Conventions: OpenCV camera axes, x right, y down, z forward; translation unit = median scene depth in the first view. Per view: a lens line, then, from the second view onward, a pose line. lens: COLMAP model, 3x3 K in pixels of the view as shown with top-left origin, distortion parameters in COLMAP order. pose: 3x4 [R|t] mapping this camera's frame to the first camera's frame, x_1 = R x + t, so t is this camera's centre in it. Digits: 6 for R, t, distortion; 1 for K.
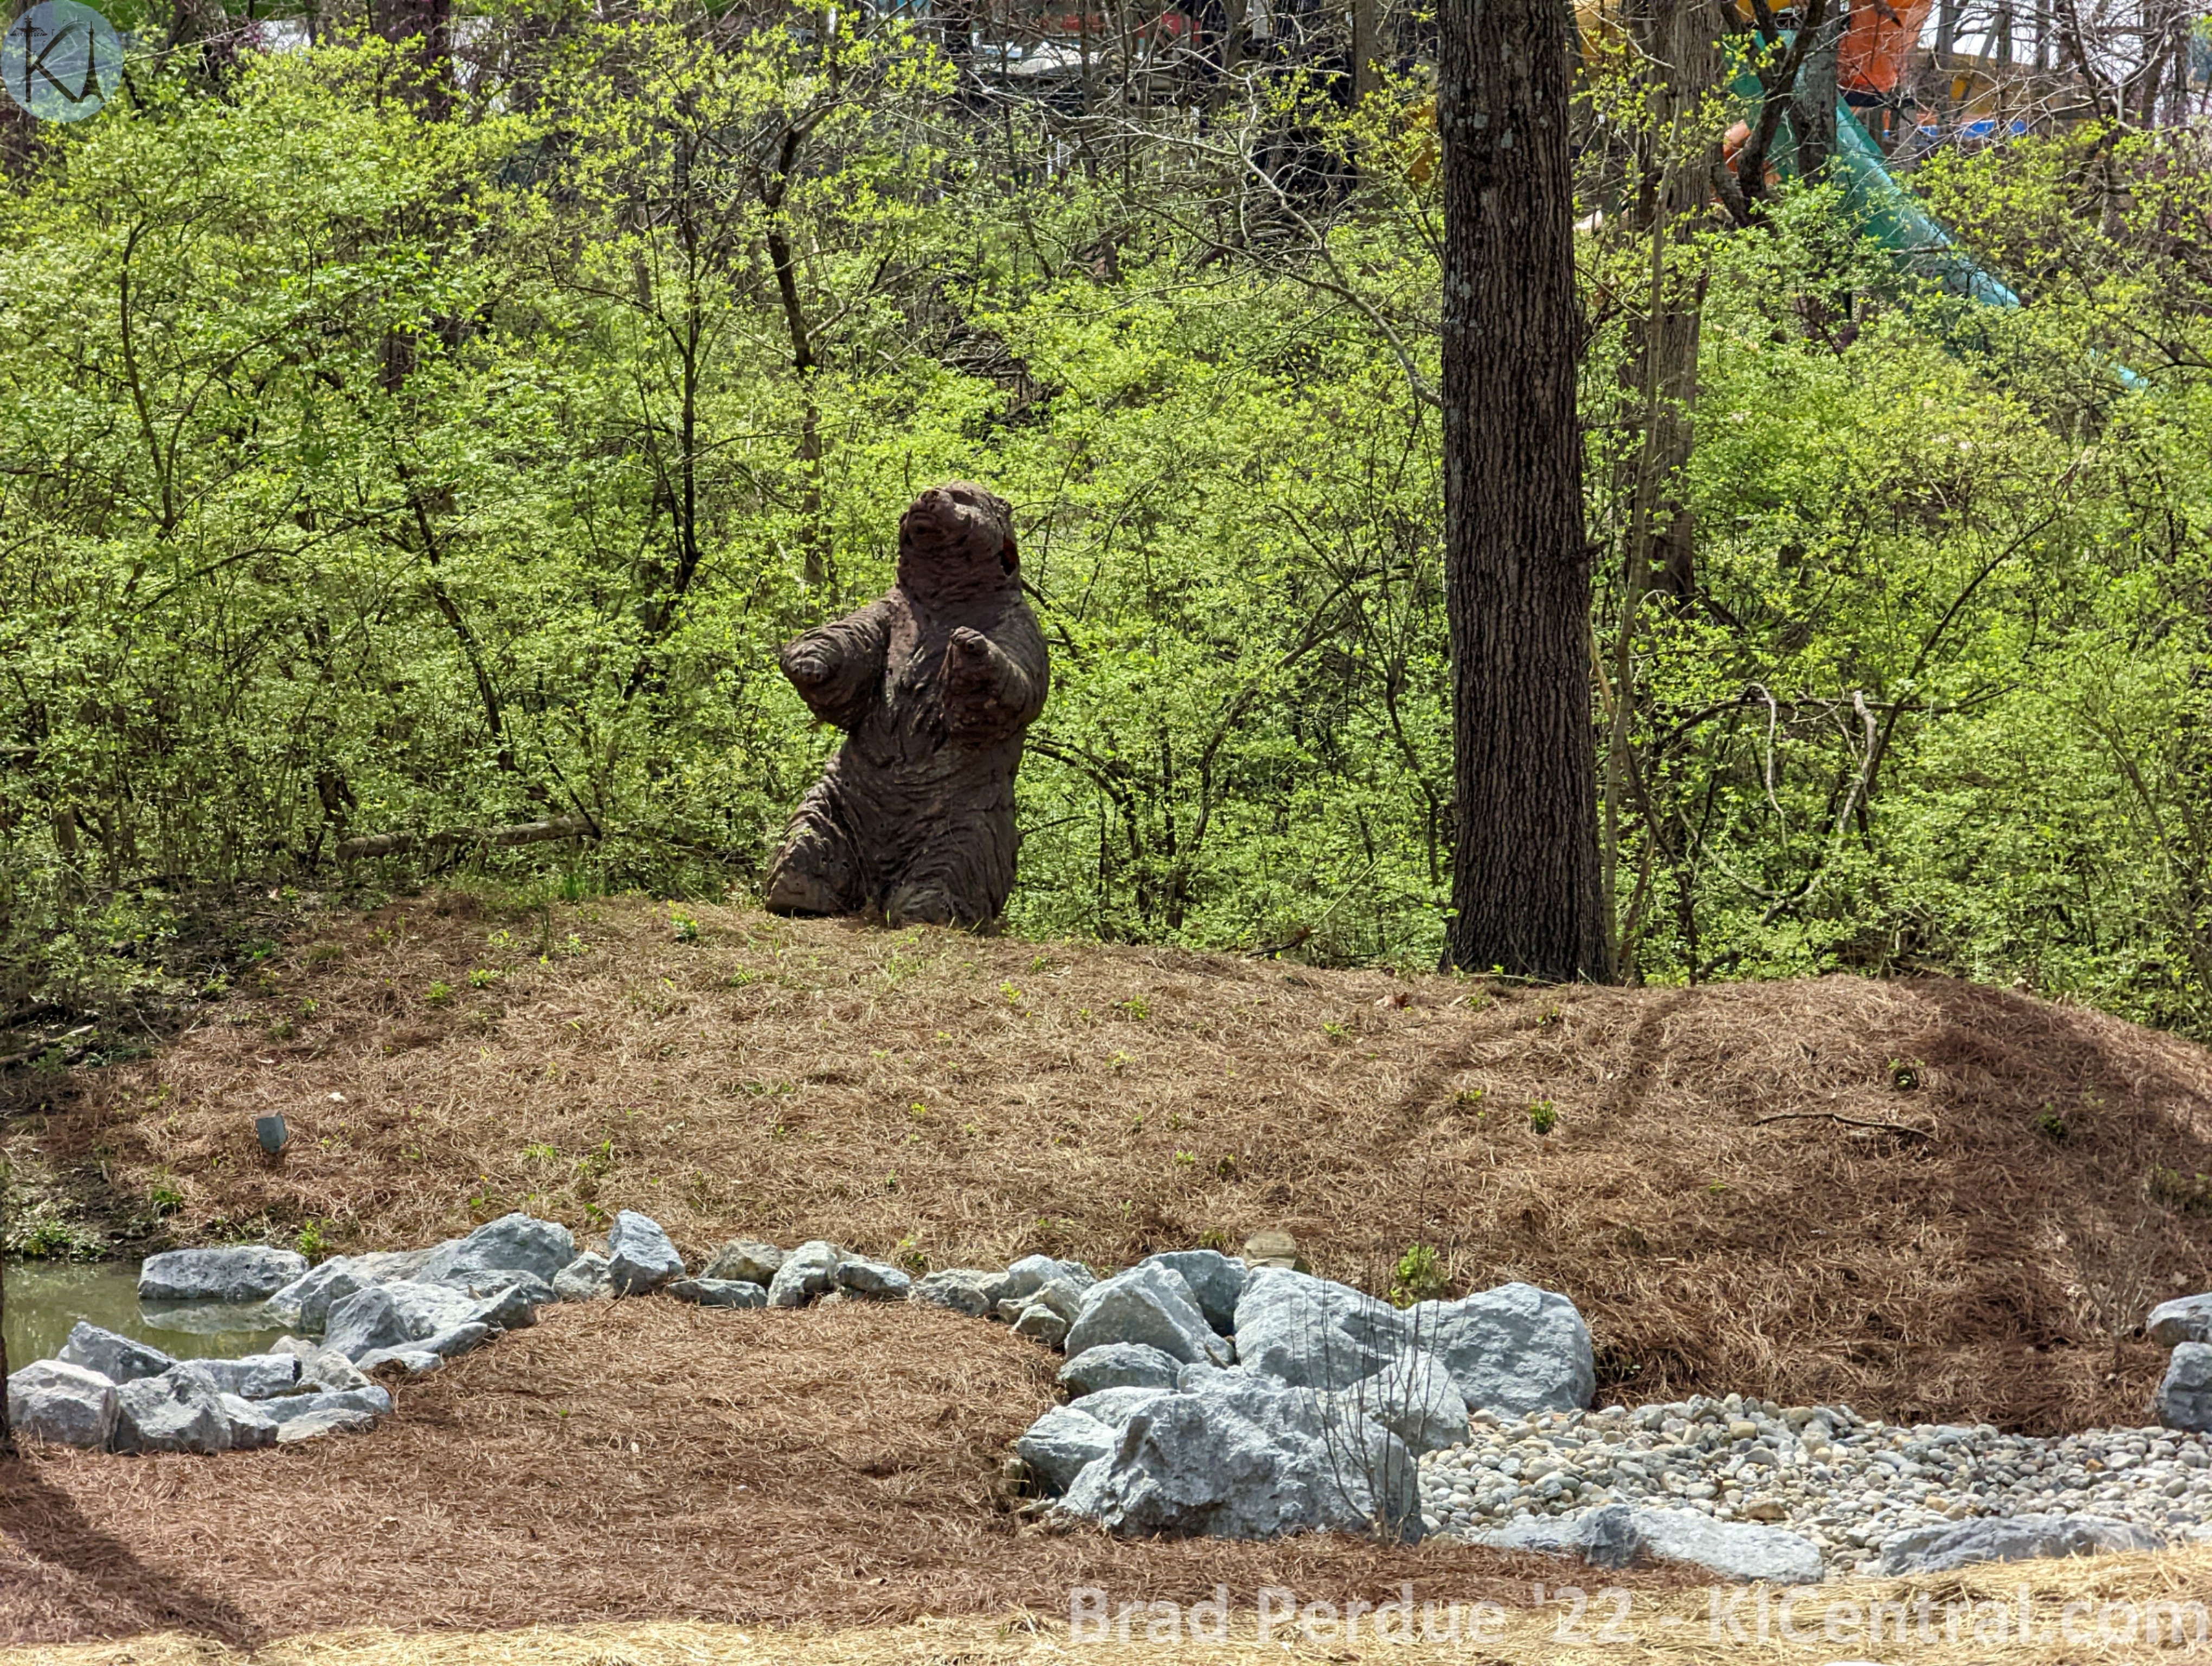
lens RADIAL K [[6865.6, 0, 1077.2], [0, 6865.6, 881.9], [0, 0, 1]] dist [0.284190, 0.000000]
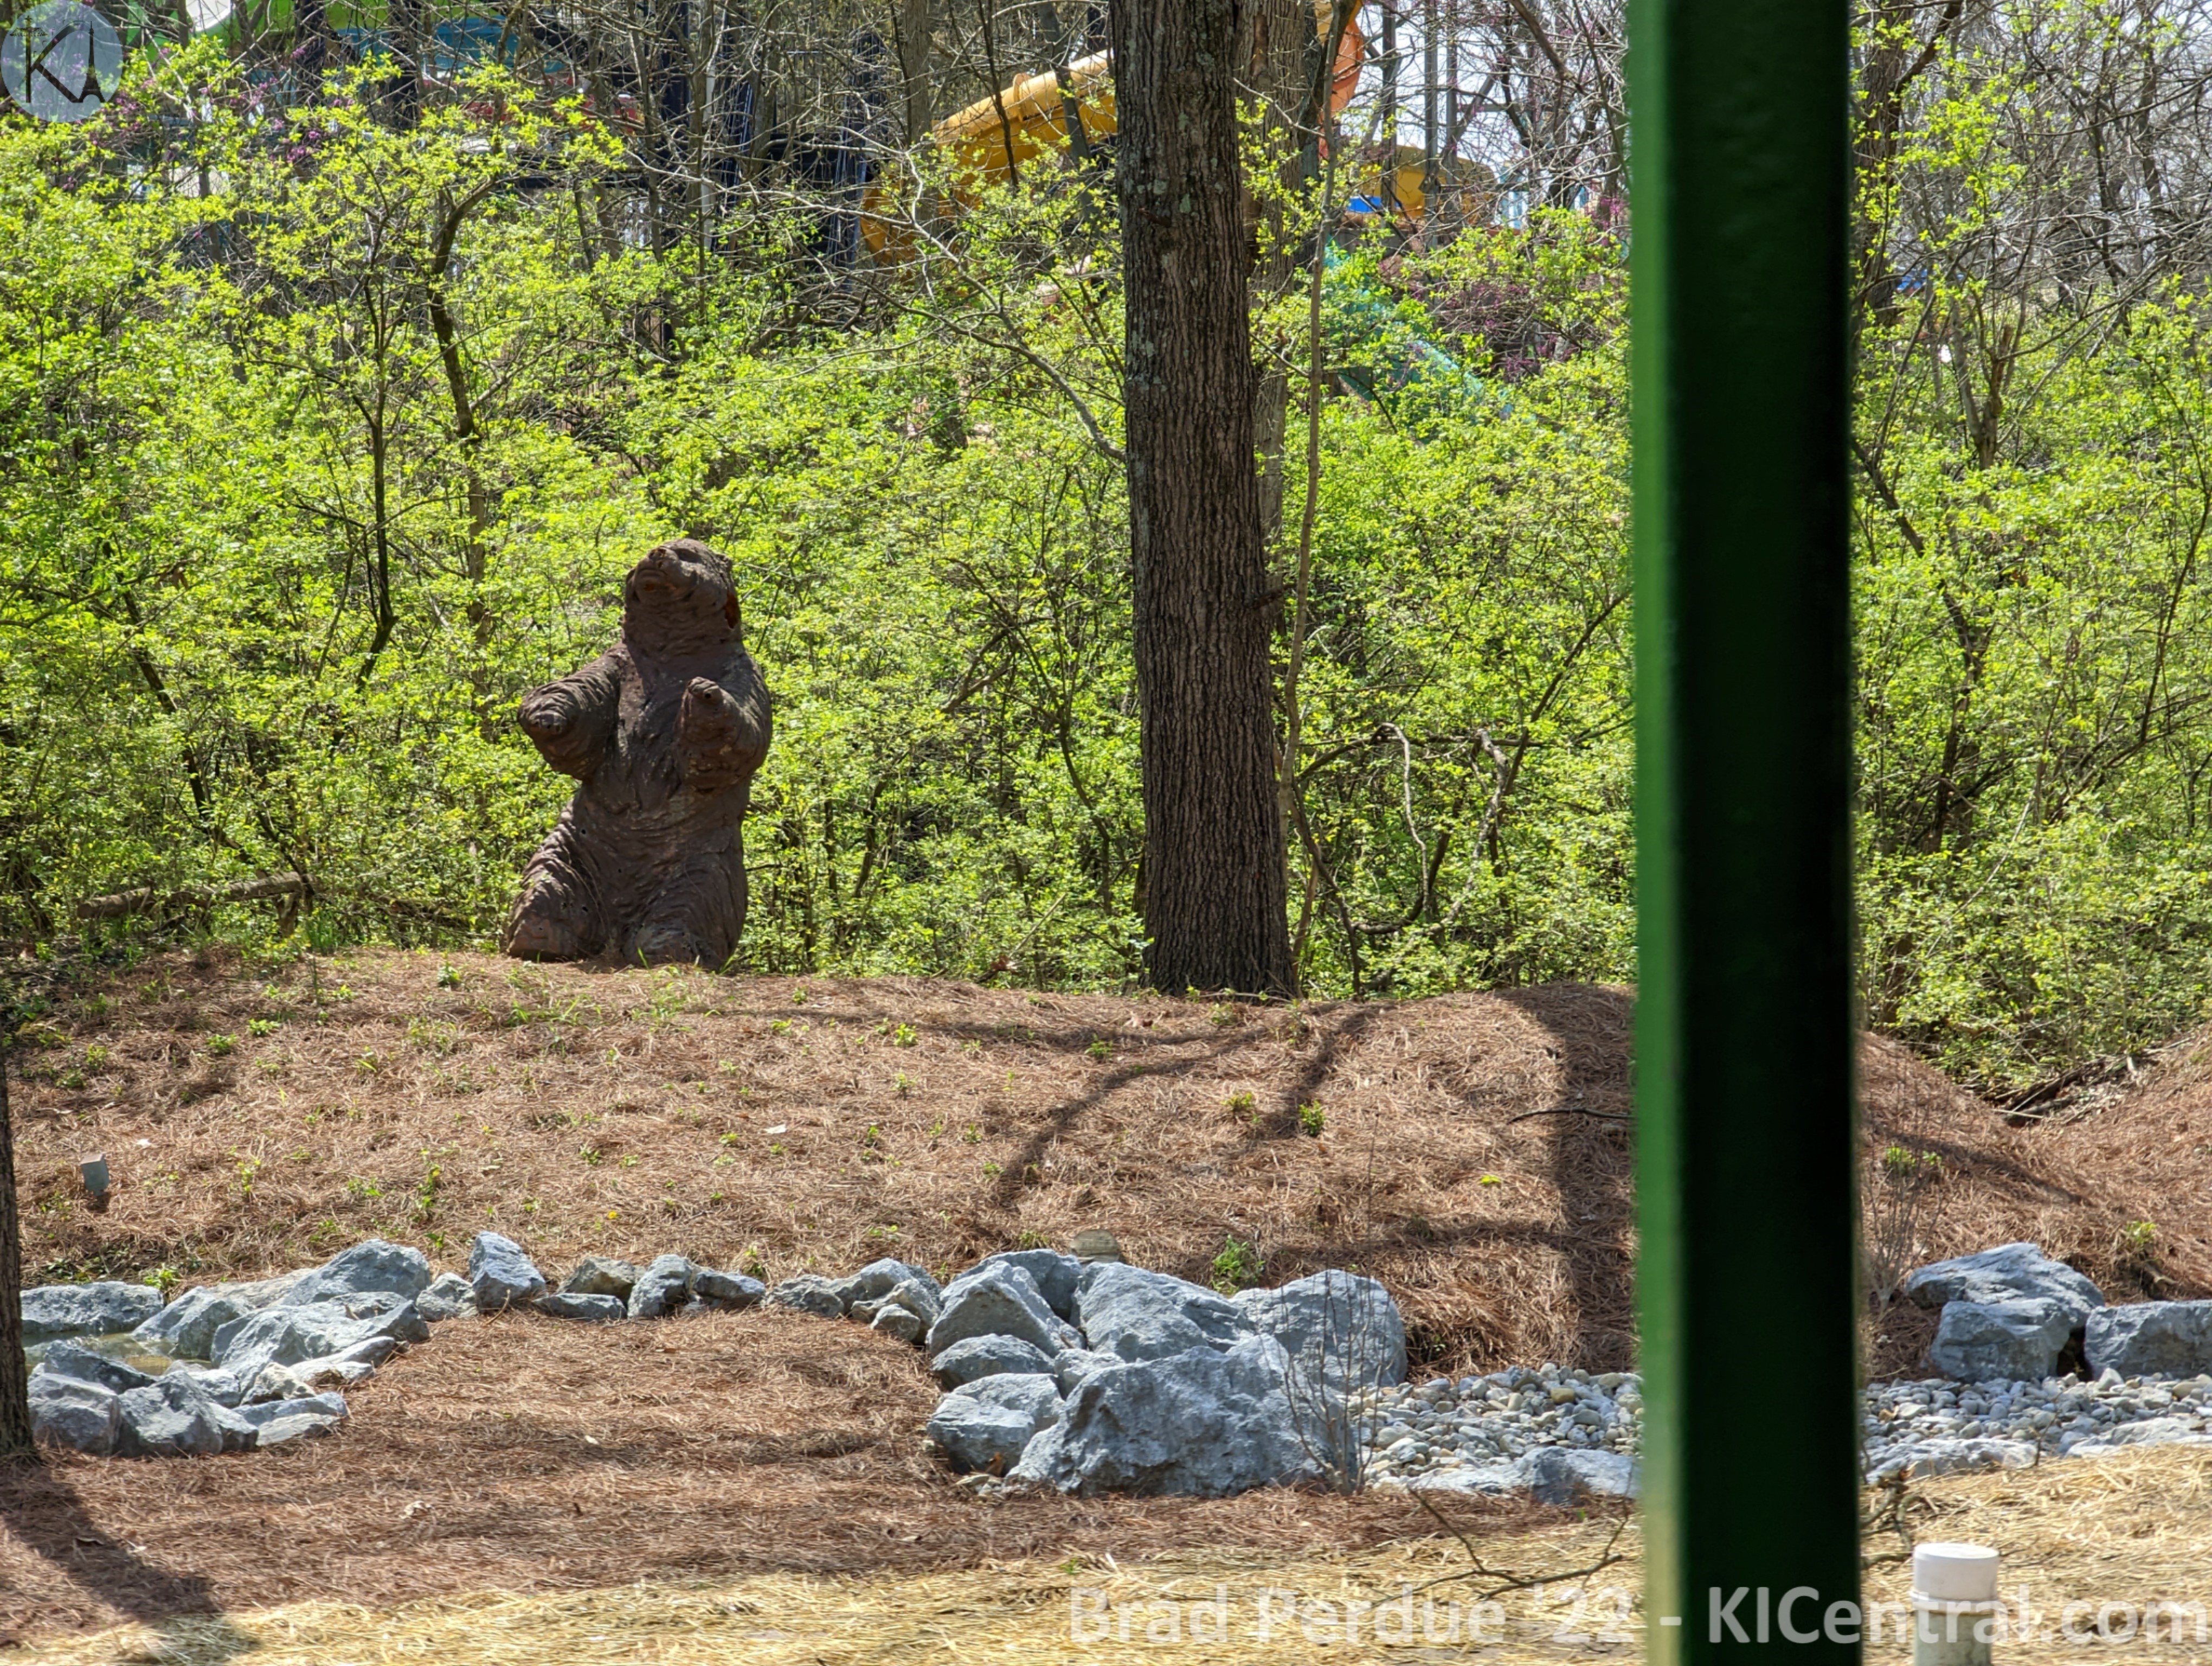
lens RADIAL K [[6865.6, 0, 1117.2], [0, 6865.6, 853.4], [0, 0, 1]] dist [0.284190, 0.000000]
pose [[0.994111, -0.028414, 0.104575, -0.077400], [0.030116, 0.999438, -0.014732, 0.008442], [-0.104098, 0.017794, 0.994408, -0.055250]]
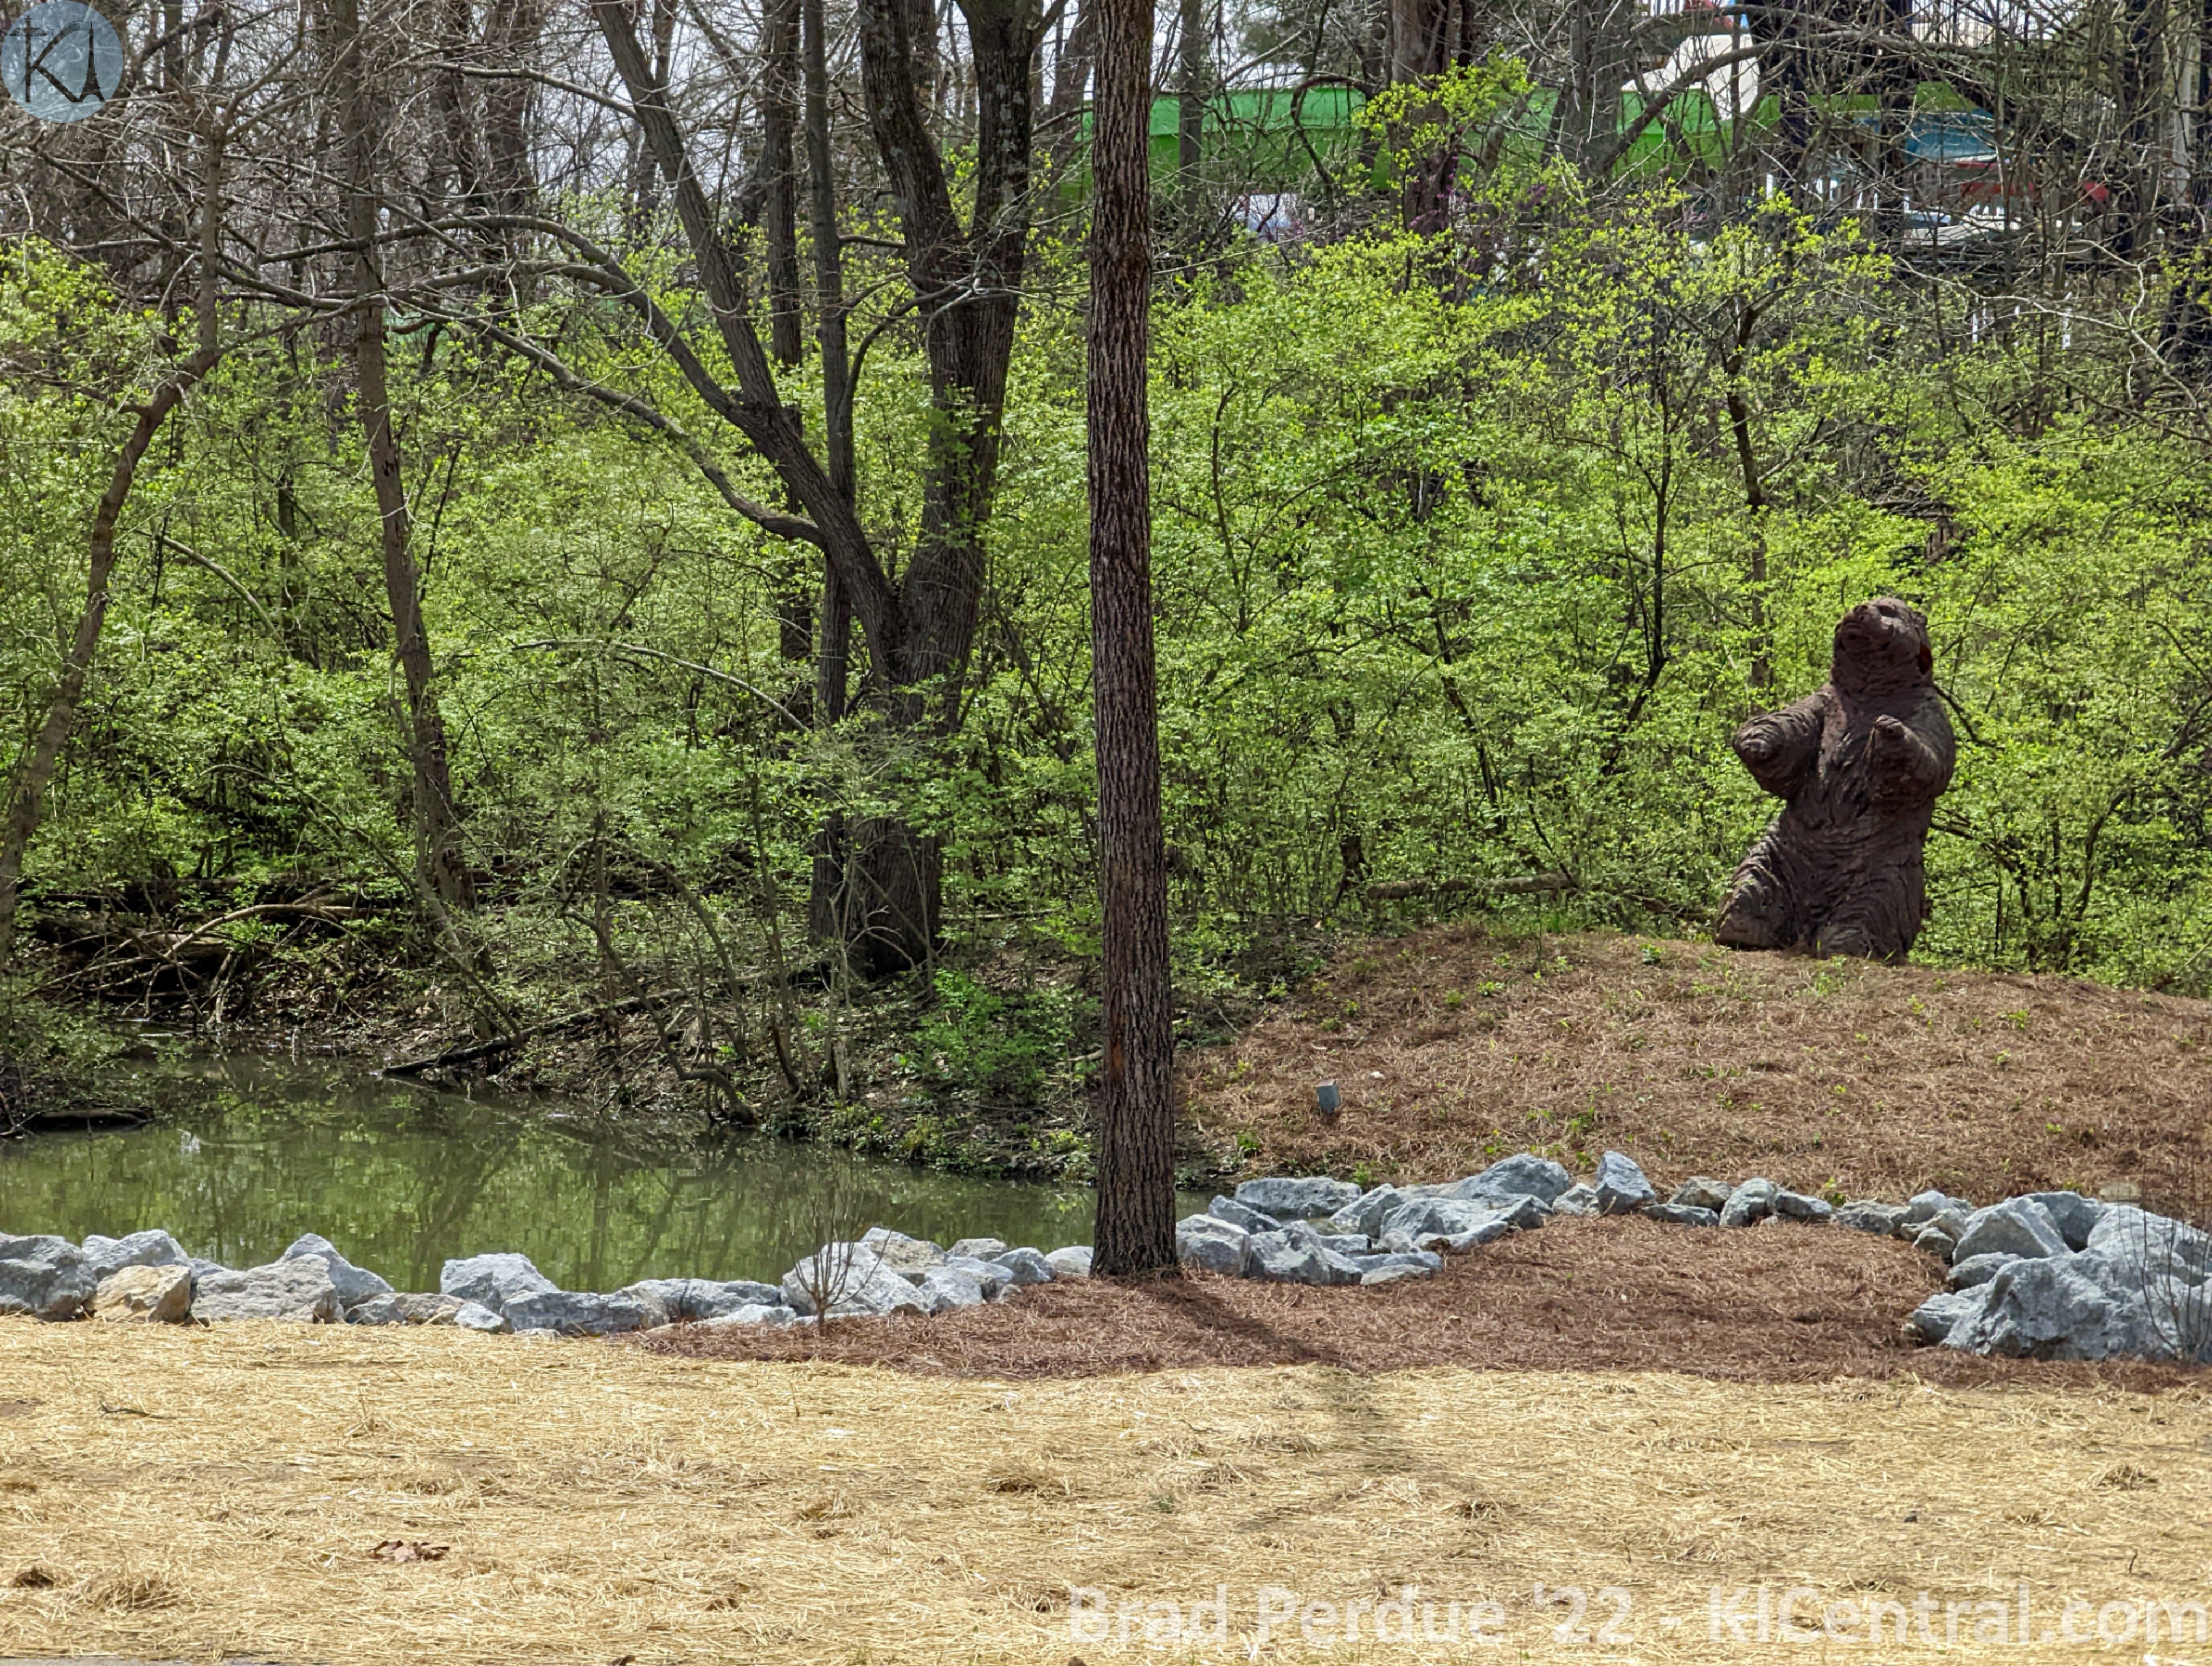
lens RADIAL K [[6865.6, 0, 1054.9], [0, 6865.6, 930.1], [0, 0, 1]] dist [0.284190, 0.000000]
pose [[0.990514, 0.017472, -0.136299, 0.006506], [-0.019588, 0.999707, -0.014199, 0.026412], [0.136011, 0.016734, 0.990566, -0.293002]]
